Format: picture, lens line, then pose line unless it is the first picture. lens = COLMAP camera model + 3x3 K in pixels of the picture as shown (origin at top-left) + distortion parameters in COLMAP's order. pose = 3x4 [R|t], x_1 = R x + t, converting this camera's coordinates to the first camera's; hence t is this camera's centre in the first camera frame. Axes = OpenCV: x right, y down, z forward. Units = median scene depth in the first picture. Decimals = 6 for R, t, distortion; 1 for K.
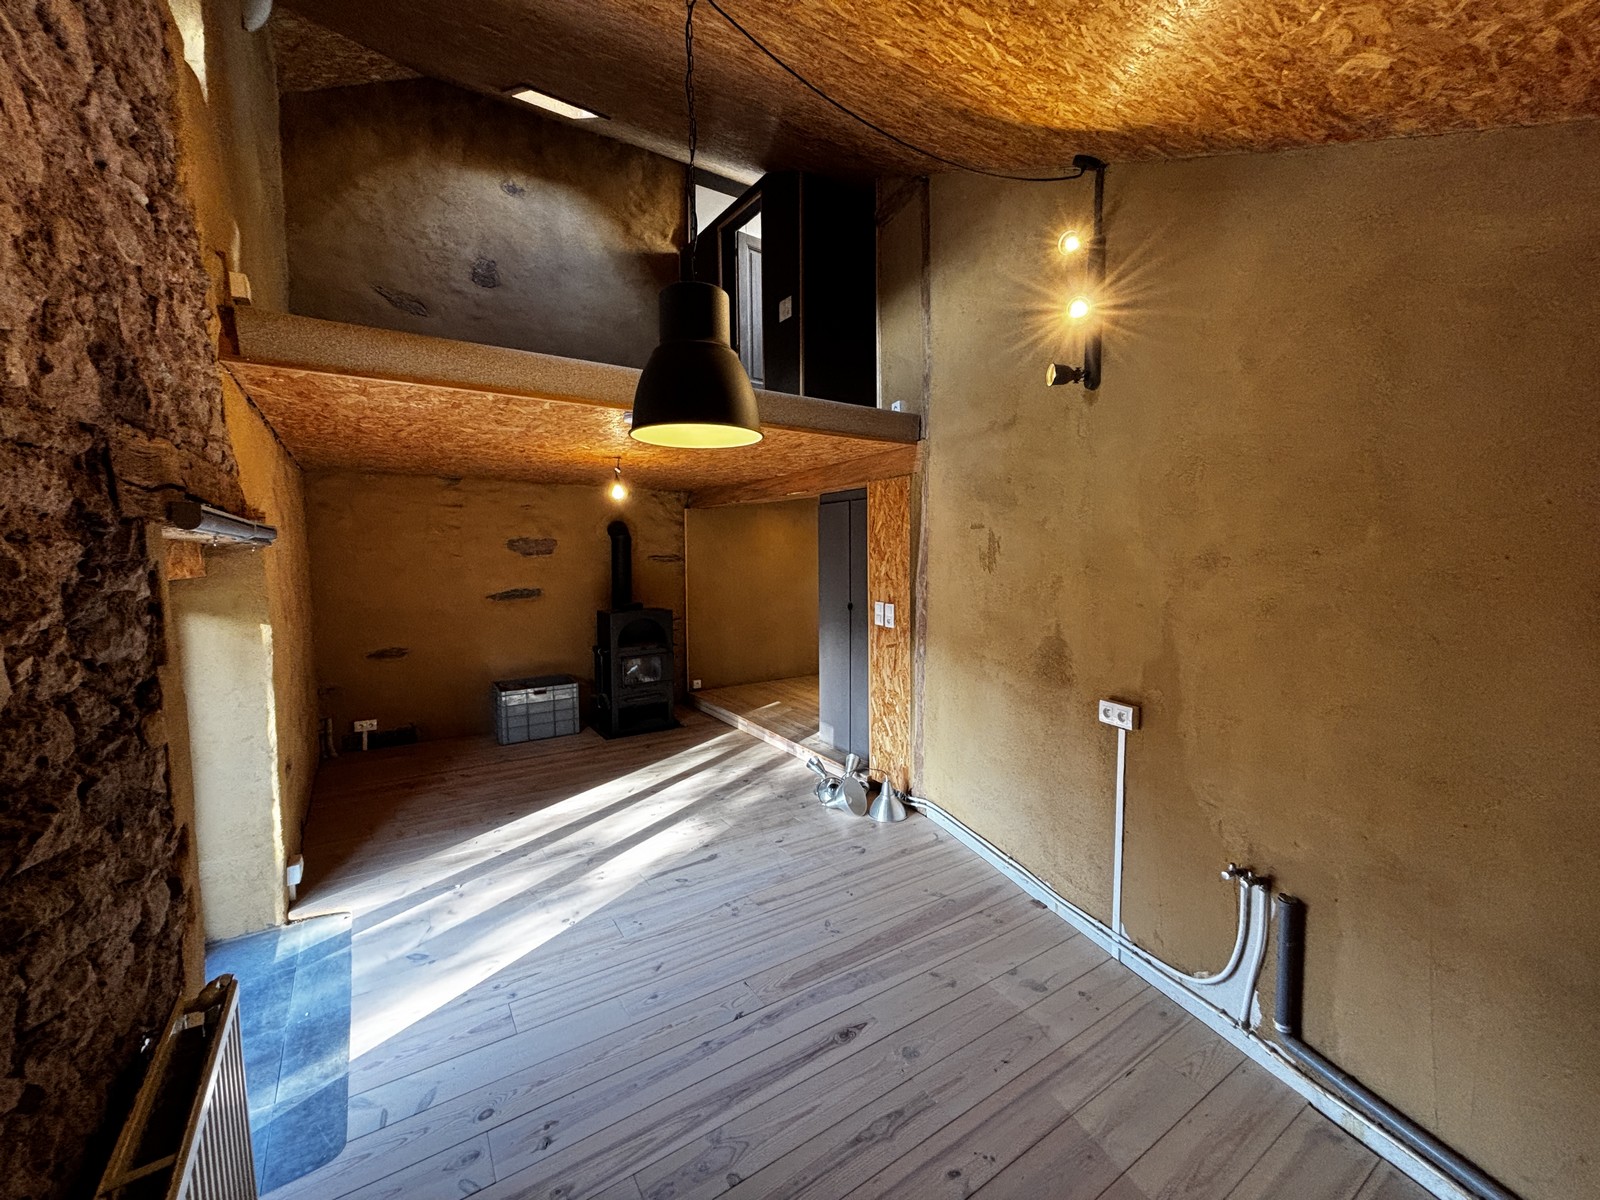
lens RADIAL K [[639.7, 0, 800.2], [0, 639.7, 591.5], [0, 0, 1]] dist [0.008552, -0.000203]
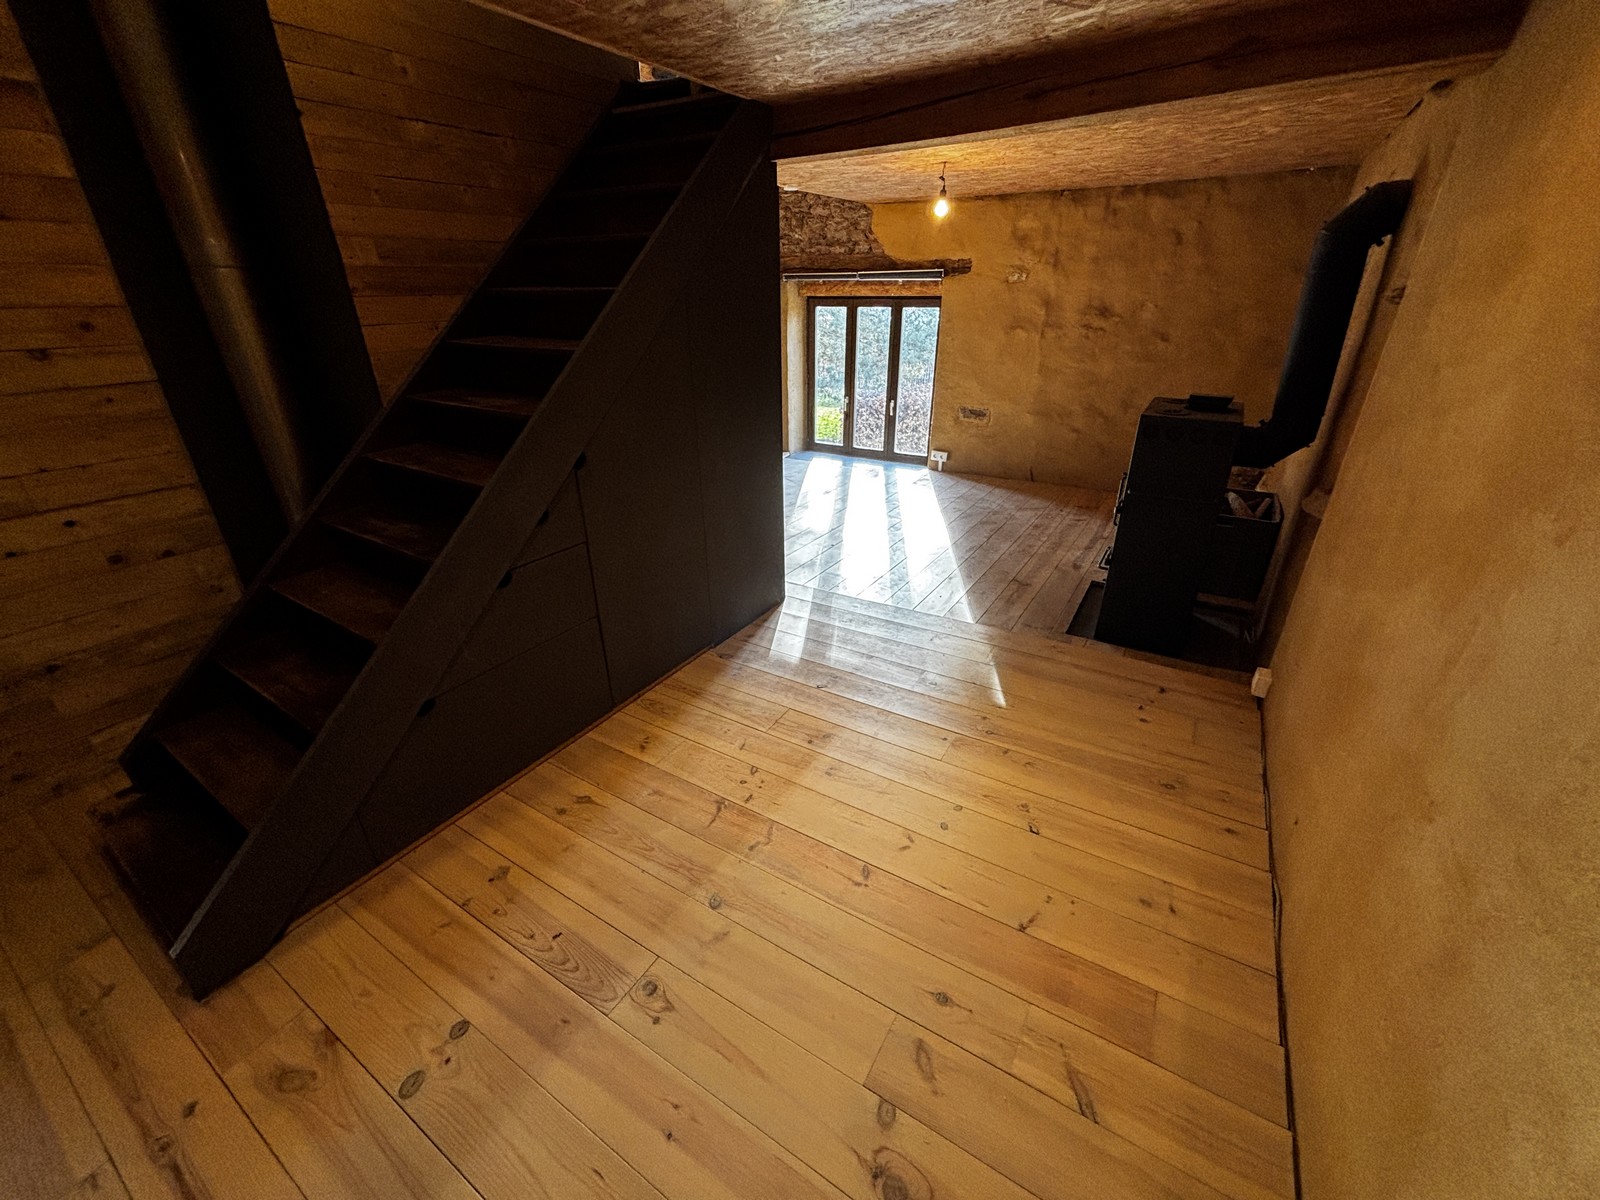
lens RADIAL K [[639.7, 0, 800.2], [0, 639.7, 591.5], [0, 0, 1]] dist [0.008552, -0.000203]
pose [[-0.909886, 0.182423, -0.372599, 0.297954], [-0.023977, 0.873508, 0.486219, -0.107269], [0.414166, 0.451338, -0.790418, 1.722264]]
